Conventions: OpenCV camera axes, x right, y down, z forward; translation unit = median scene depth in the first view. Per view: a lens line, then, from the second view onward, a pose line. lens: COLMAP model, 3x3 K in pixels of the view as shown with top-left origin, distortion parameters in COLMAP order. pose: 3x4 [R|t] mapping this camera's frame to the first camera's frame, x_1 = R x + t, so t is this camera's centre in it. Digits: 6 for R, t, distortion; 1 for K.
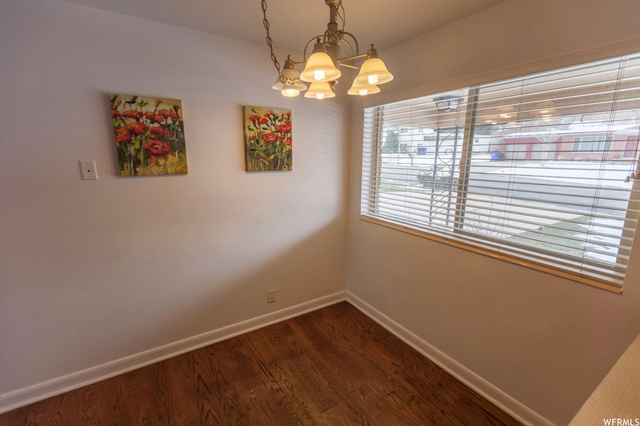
lens RADIAL K [[289.6, 0, 322.3], [0, 289.6, 214.9], [0, 0, 1]] dist [0.012468, -0.000097]
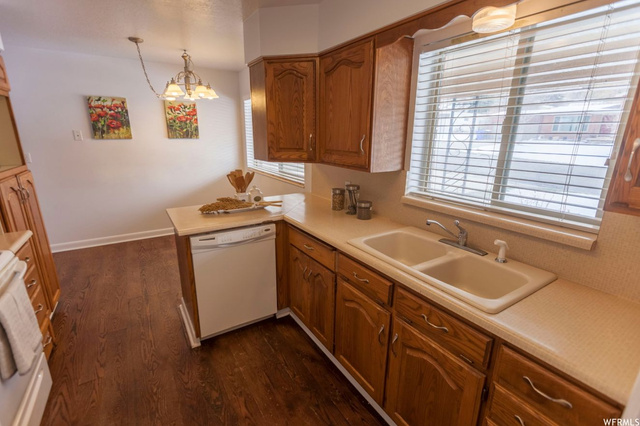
lens RADIAL K [[289.6, 0, 317.1], [0, 289.6, 212.2], [0, 0, 1]] dist [0.012468, -0.000097]
pose [[0.999951, 0.009103, 0.003864, 0.731662], [-0.009346, 0.997613, 0.068411, 0.192752], [-0.003232, -0.068444, 0.997650, -0.908737]]
